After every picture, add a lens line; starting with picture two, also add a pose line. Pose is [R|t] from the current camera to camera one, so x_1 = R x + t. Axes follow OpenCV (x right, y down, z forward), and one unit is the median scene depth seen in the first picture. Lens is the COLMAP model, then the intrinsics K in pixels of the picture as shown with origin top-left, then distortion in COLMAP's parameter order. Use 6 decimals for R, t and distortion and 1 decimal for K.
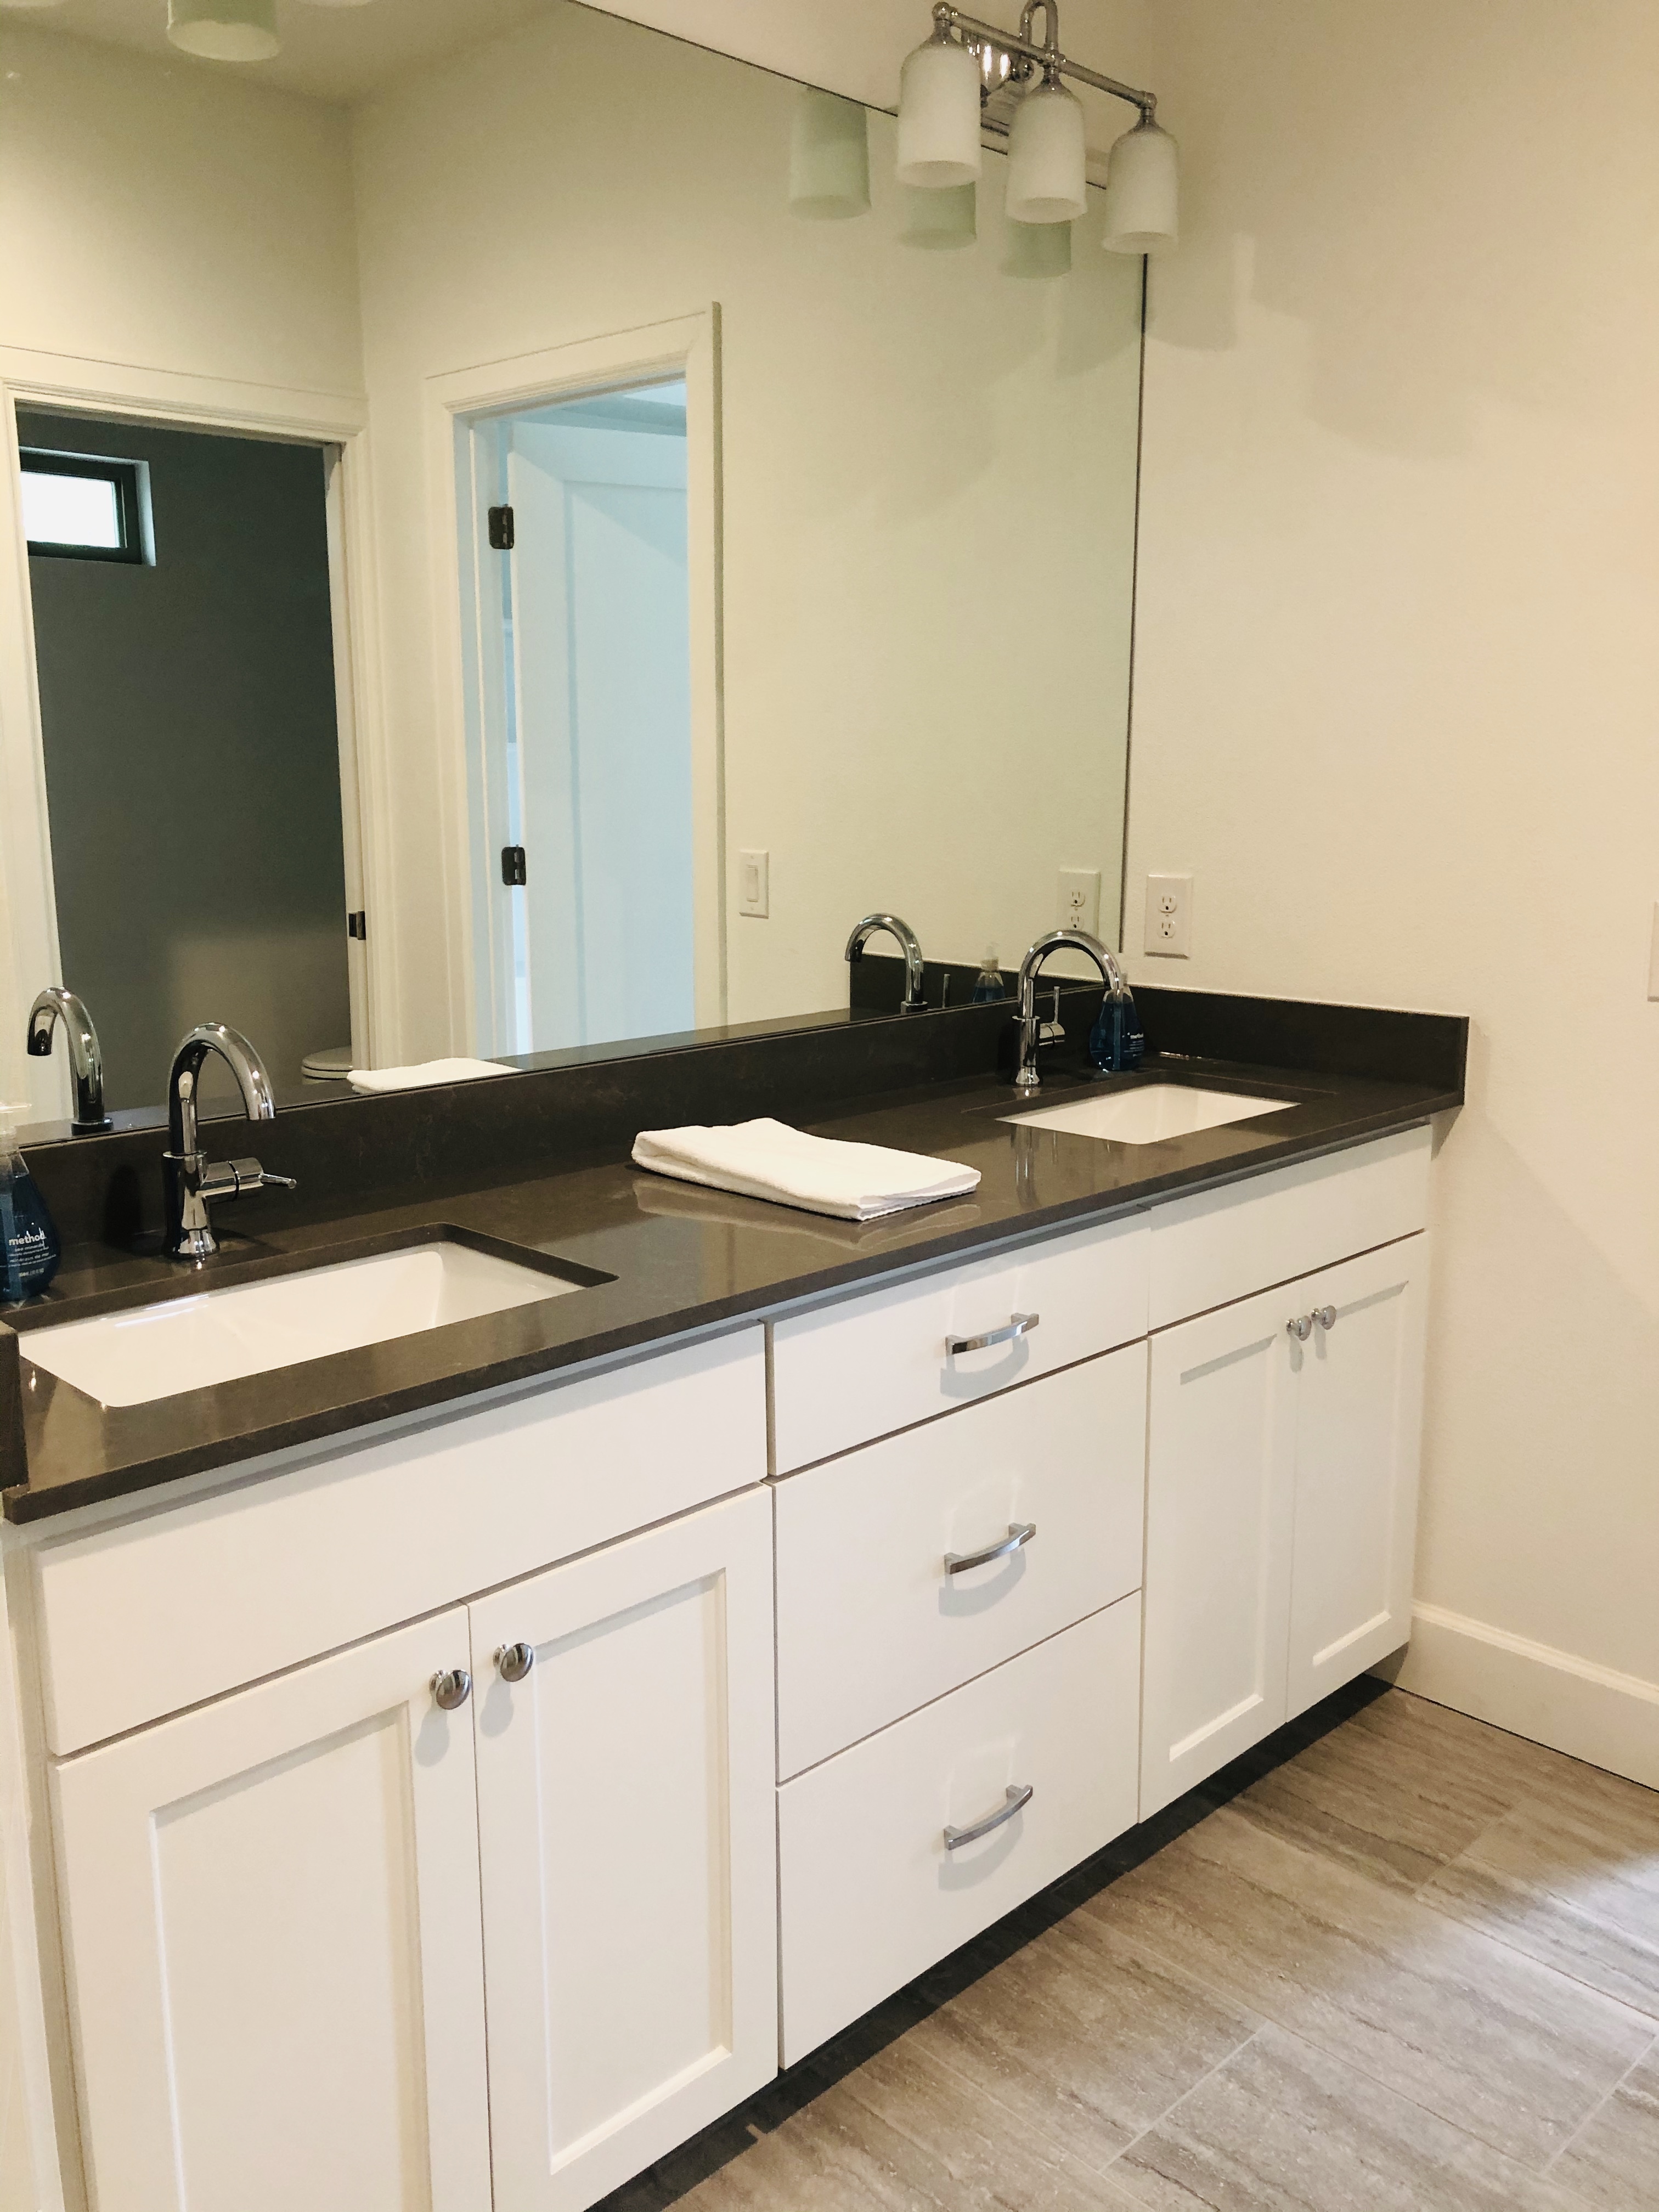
lens RADIAL K [[1817.6, 0, 817.9], [0, 1817.6, 1109.3], [0, 0, 1]] dist [0.033925, 0.012213]
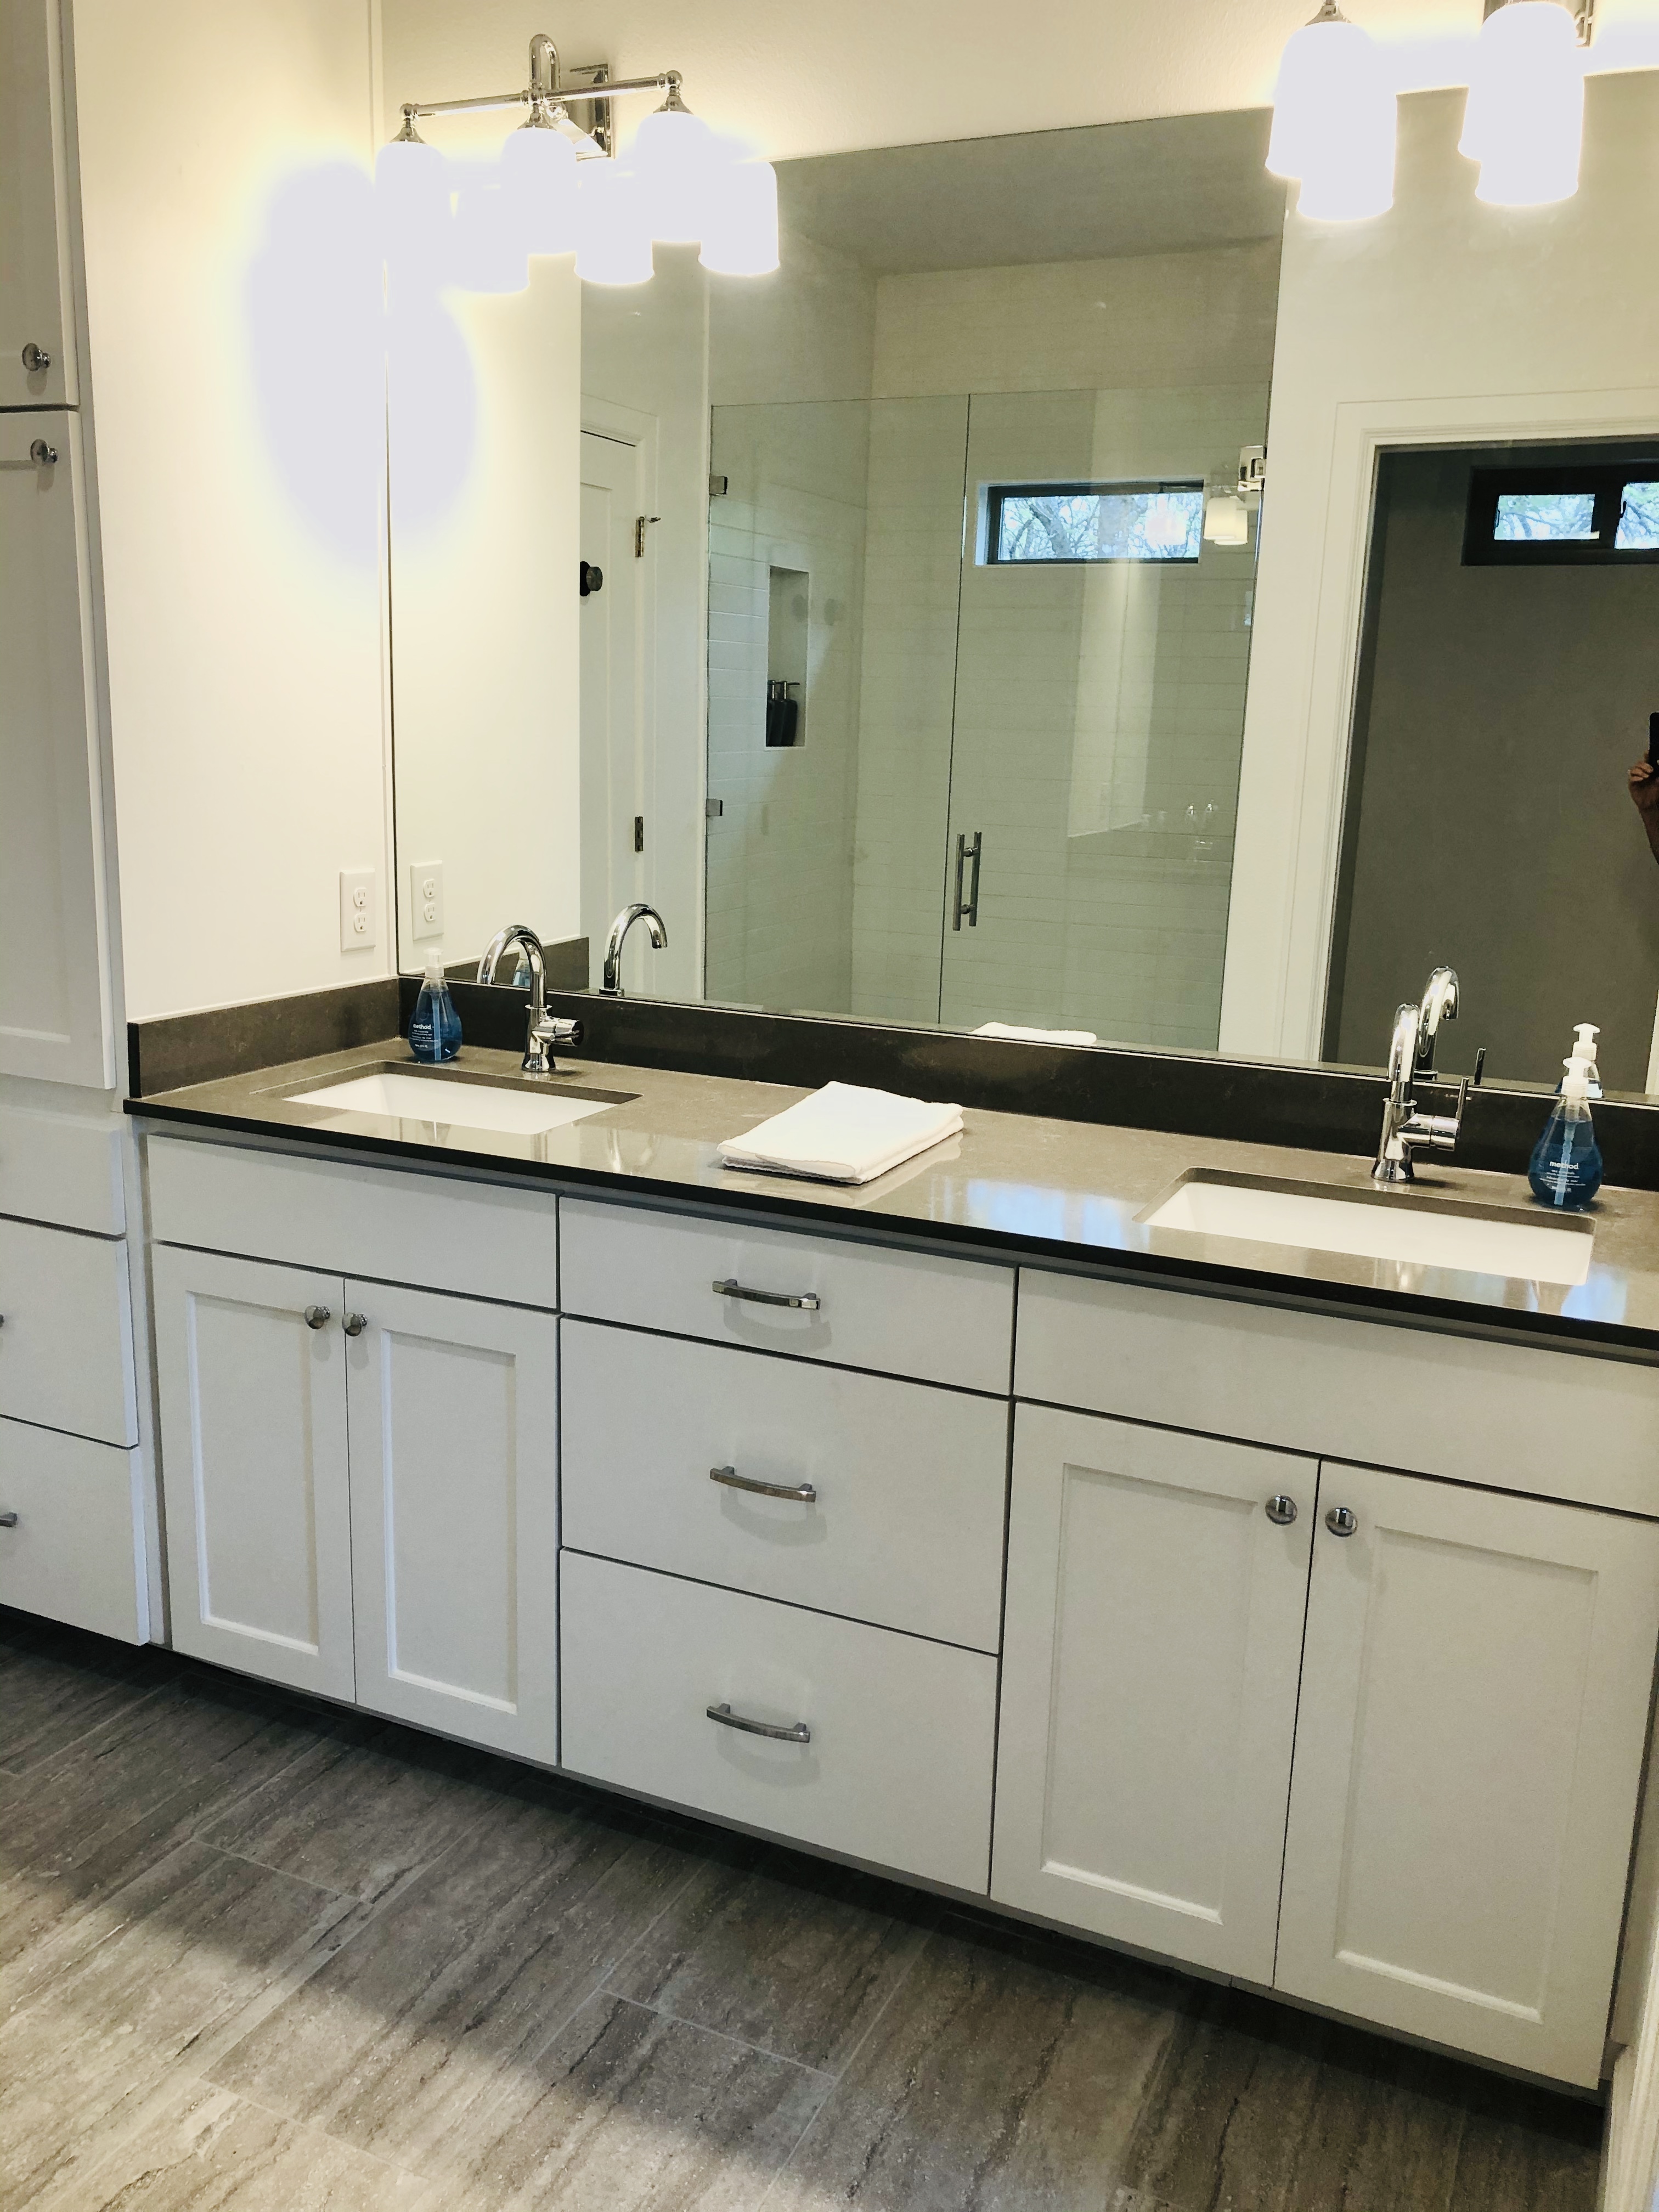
lens RADIAL K [[1817.6, 0, 817.6], [0, 1817.6, 1101.5], [0, 0, 1]] dist [0.033925, 0.012213]
pose [[0.350527, 0.214397, -0.911682, 1.060256], [-0.208613, 0.966862, 0.147165, -0.157707], [0.913023, 0.138604, 0.383637, 0.556761]]
